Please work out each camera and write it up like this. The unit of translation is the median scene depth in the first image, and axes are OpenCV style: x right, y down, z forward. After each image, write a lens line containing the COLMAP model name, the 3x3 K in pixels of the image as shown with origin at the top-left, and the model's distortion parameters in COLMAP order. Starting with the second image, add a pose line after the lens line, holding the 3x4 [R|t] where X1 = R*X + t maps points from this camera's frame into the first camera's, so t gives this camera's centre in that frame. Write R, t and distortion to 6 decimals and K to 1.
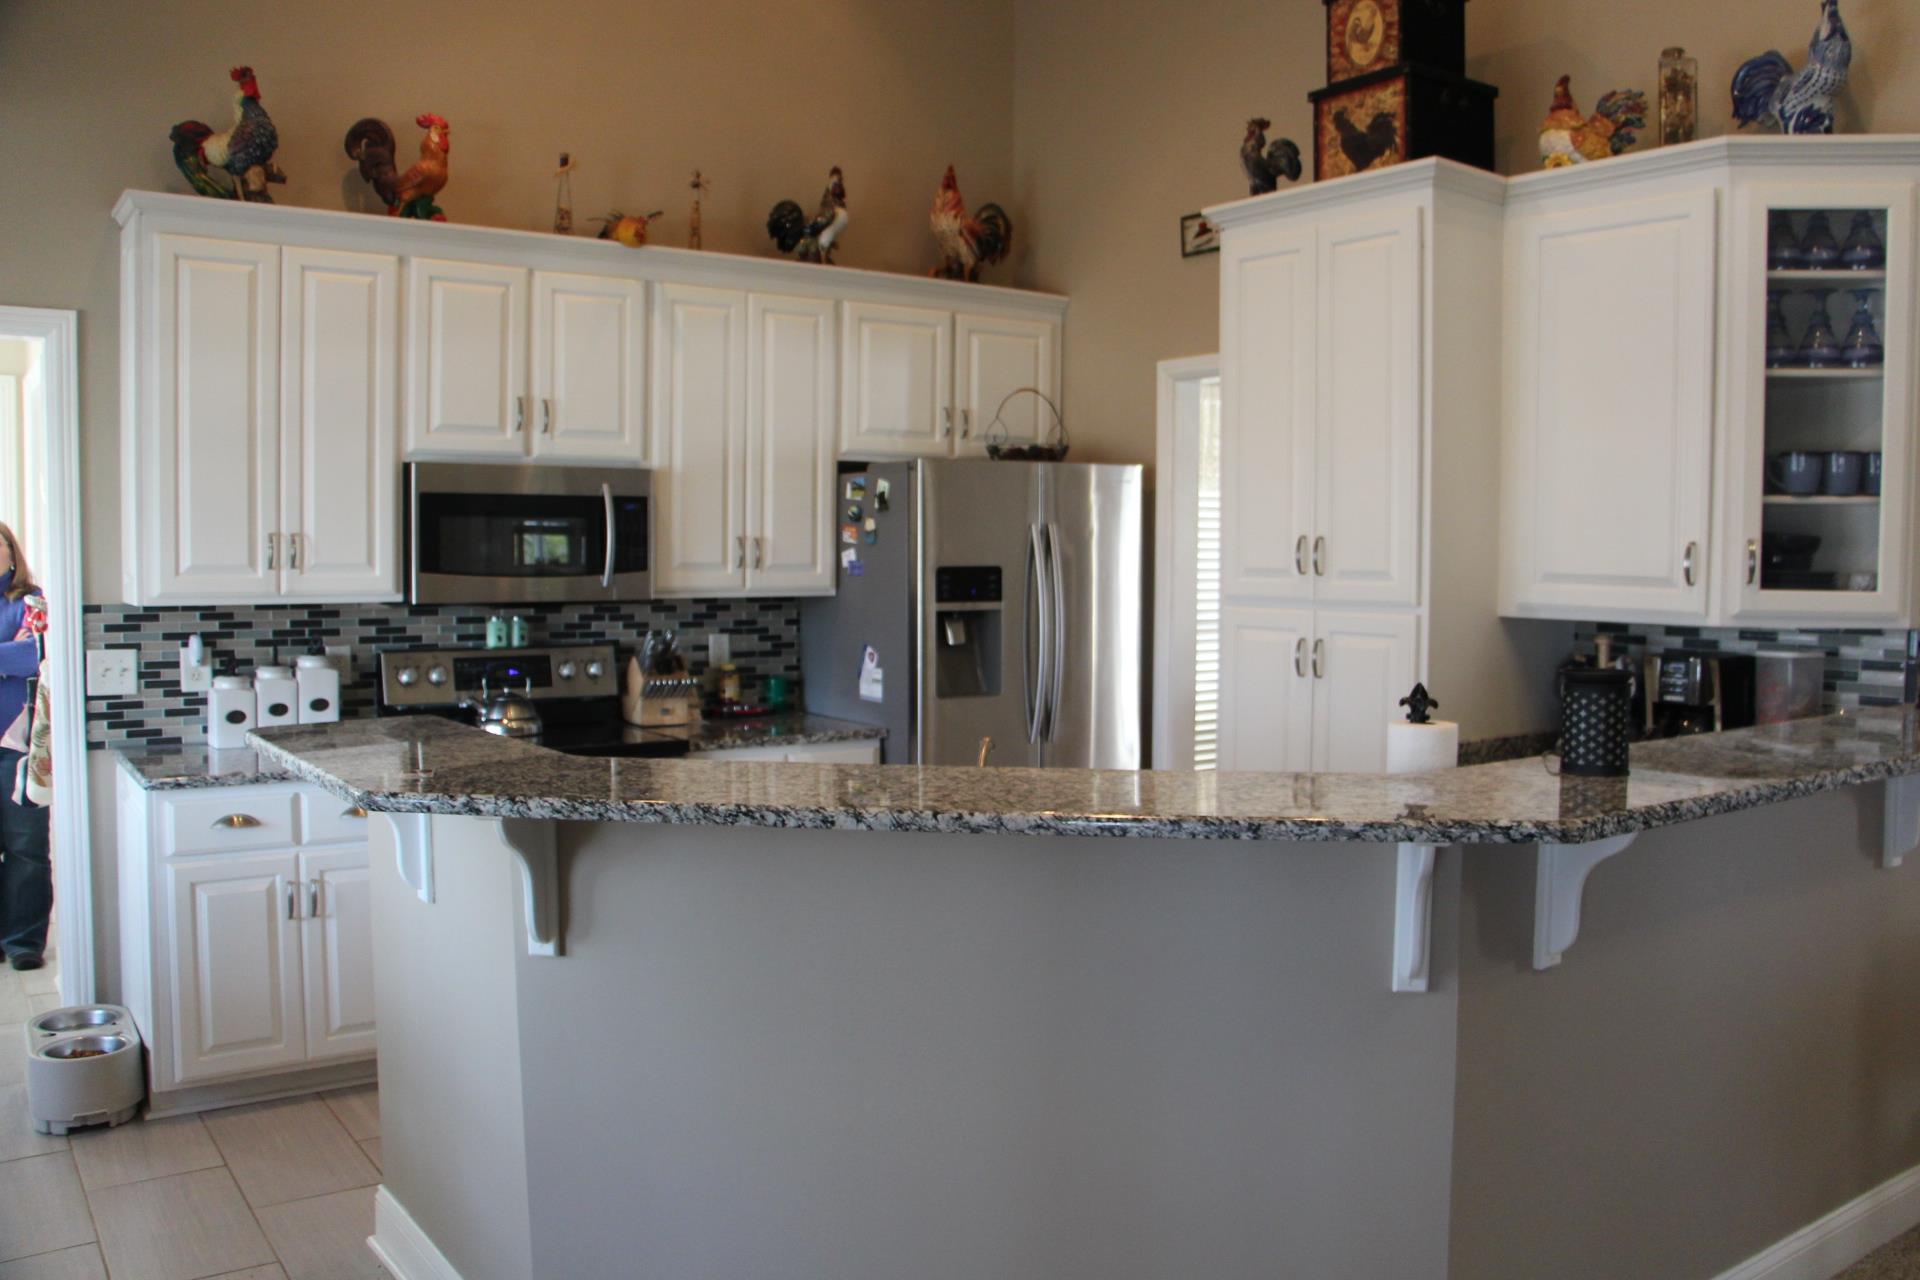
lens RADIAL K [[1590.0, 0, 990.6], [0, 1590.0, 636.5], [0, 0, 1]] dist [-0.187914, 0.162412]
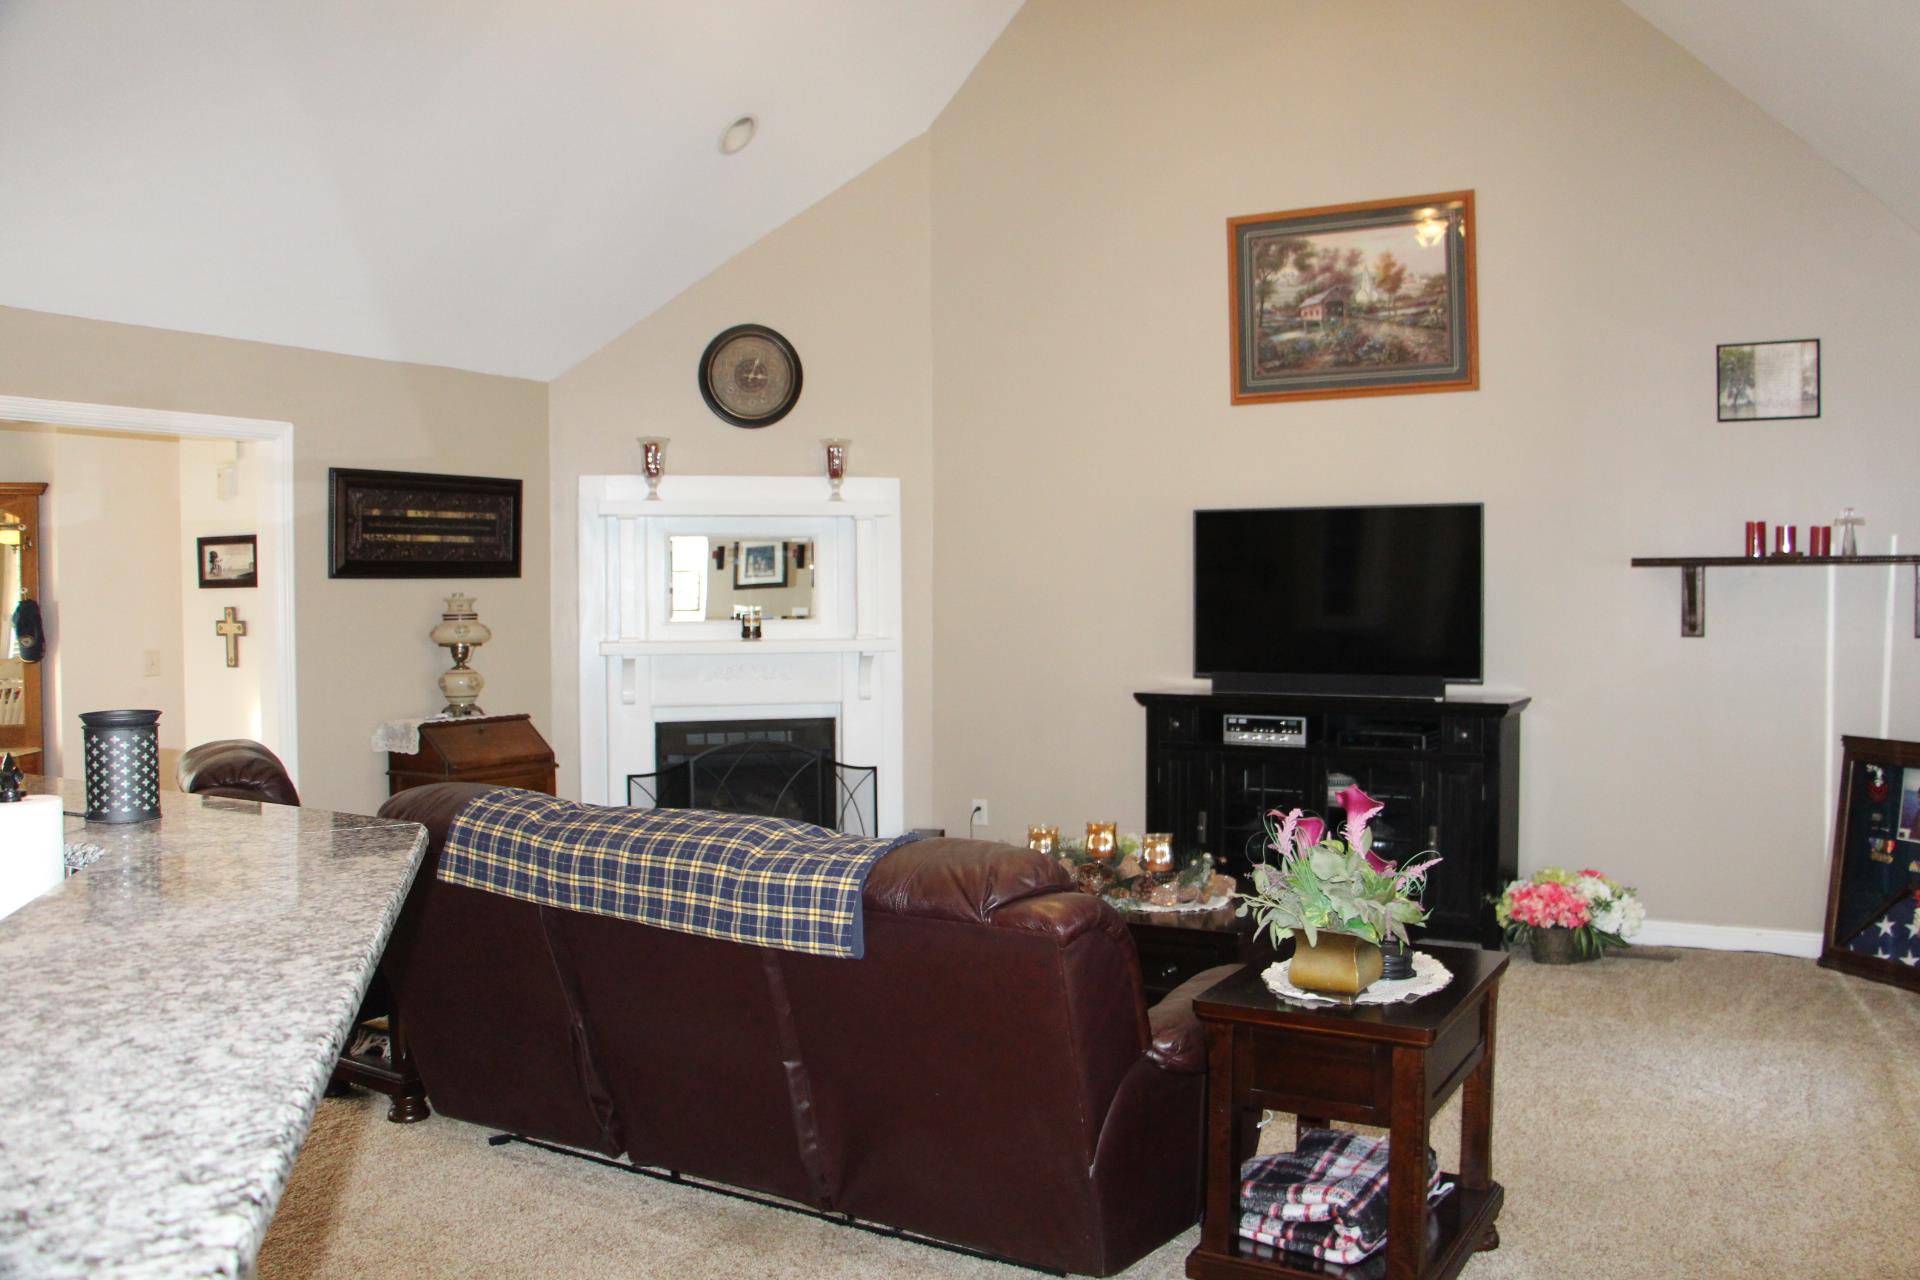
lens RADIAL K [[1590.0, 0, 990.6], [0, 1590.0, 636.5], [0, 0, 1]] dist [-0.187914, 0.162412]
pose [[-0.413668, -0.034208, 0.909785, -0.398440], [0.054063, 0.996607, 0.062054, -0.032096], [-0.908821, 0.074856, -0.410416, 0.522544]]
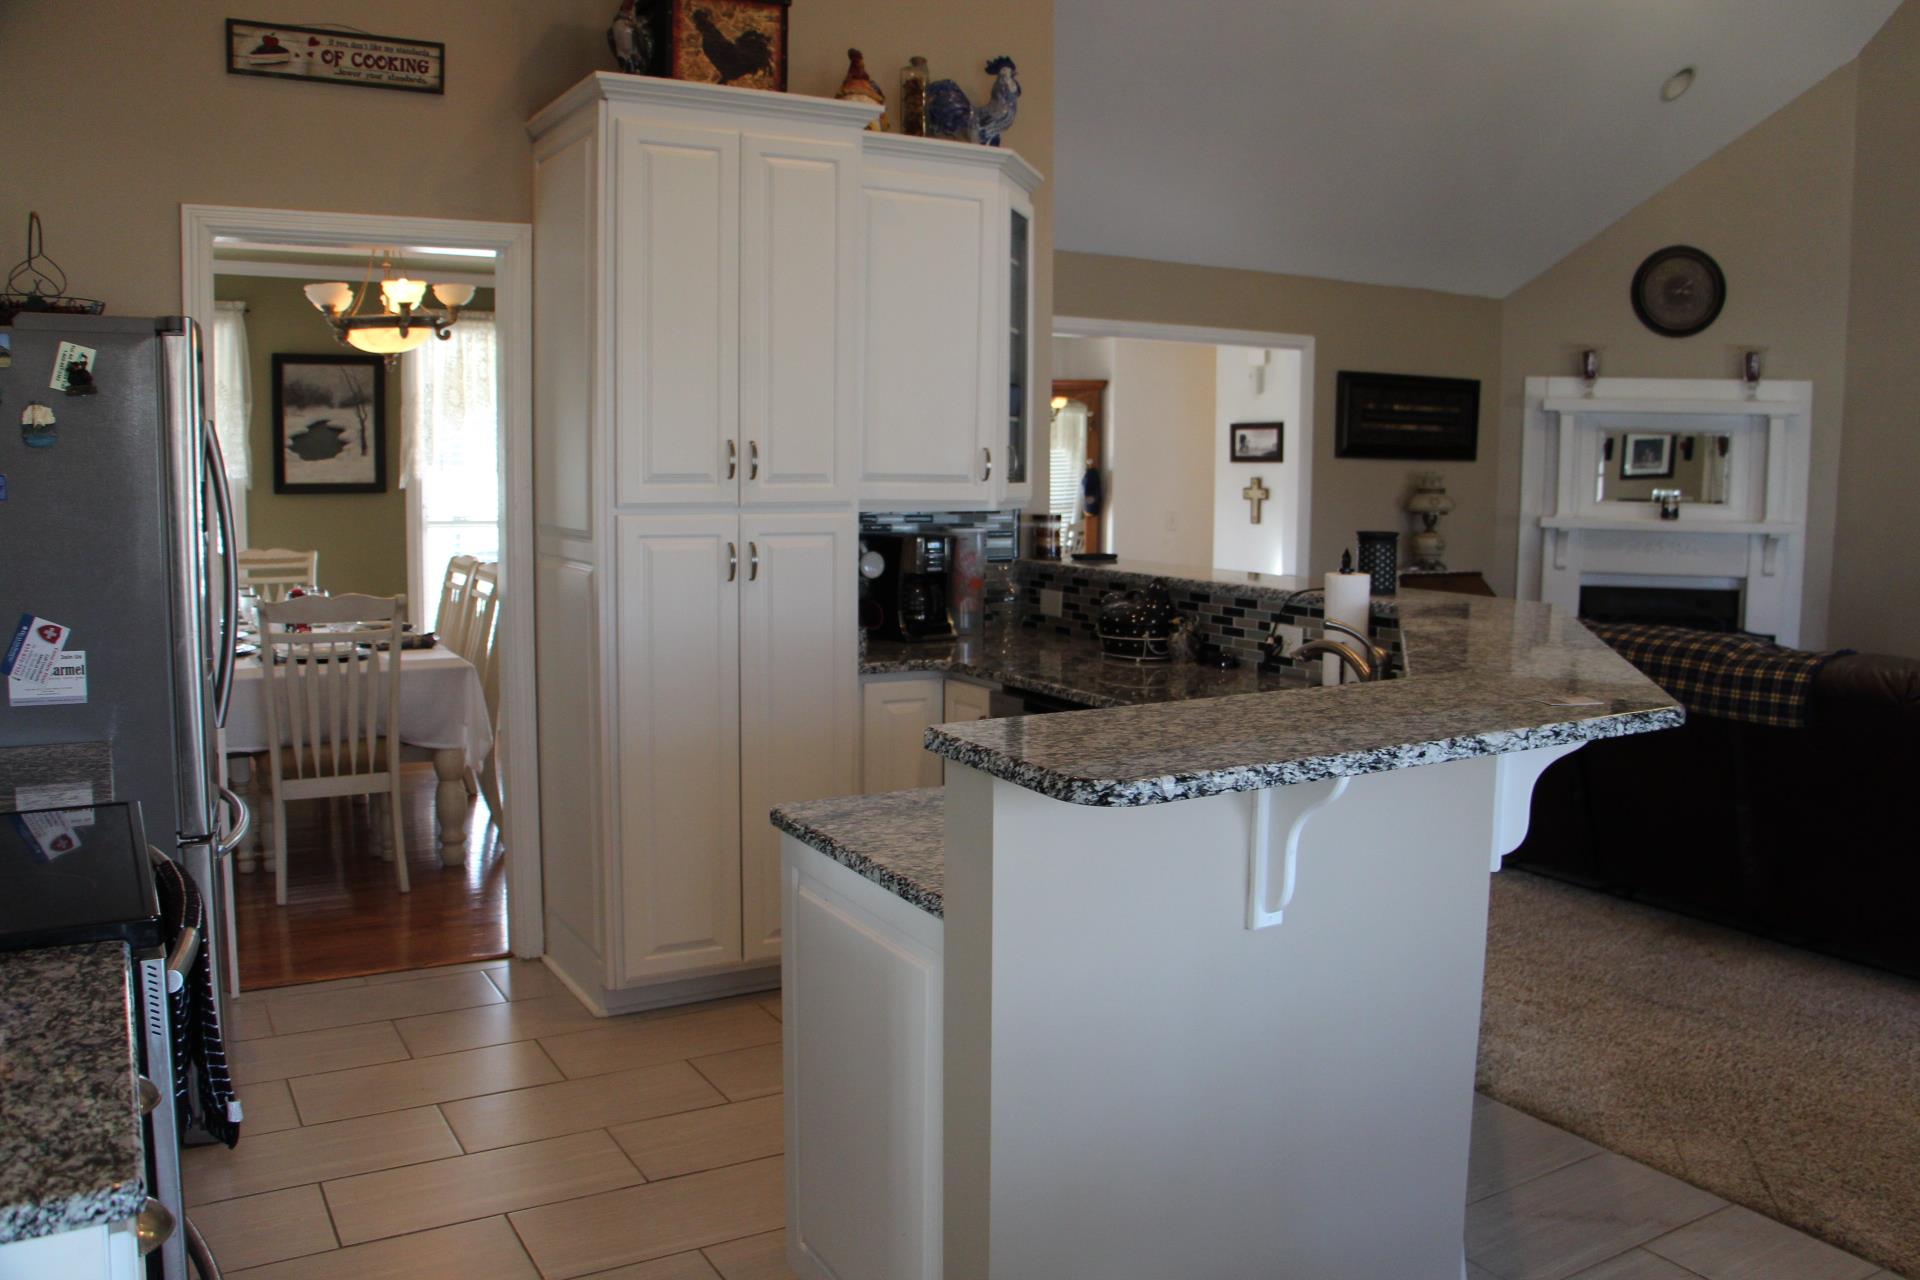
lens RADIAL K [[1590.0, 0, 990.6], [0, 1590.0, 636.5], [0, 0, 1]] dist [-0.187914, 0.162412]
pose [[0.093814, -0.112591, 0.989203, -0.773996], [0.045834, 0.993020, 0.108679, -0.041053], [-0.994534, 0.035143, 0.098320, 0.731322]]
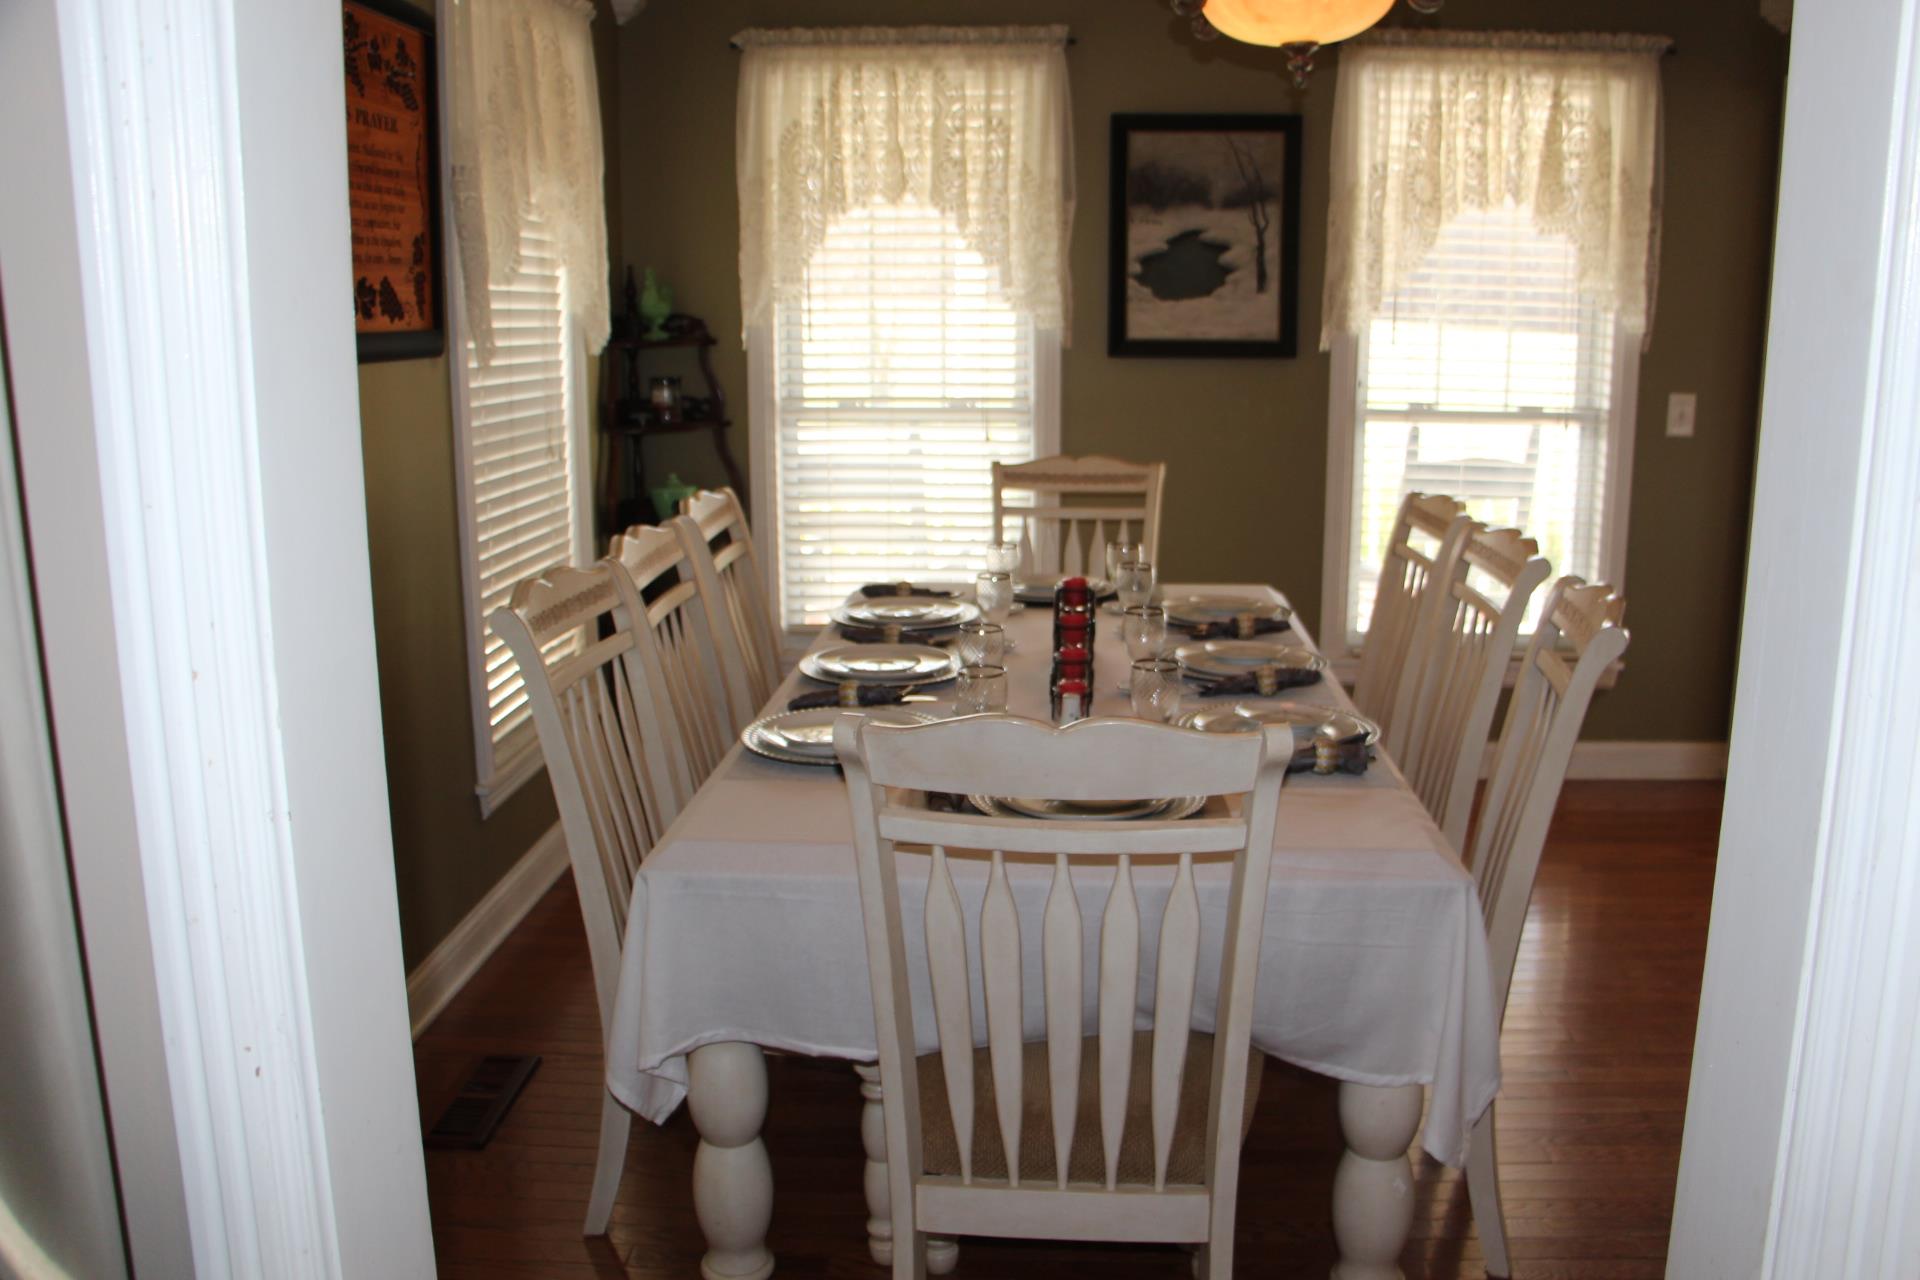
lens RADIAL K [[1590.0, 0, 990.6], [0, 1590.0, 636.5], [0, 0, 1]] dist [-0.187914, 0.162412]
pose [[0.620185, -0.163727, 0.767180, 0.058835], [0.048685, 0.984125, 0.170670, -0.050188], [-0.782944, -0.068497, 0.618310, 1.129359]]
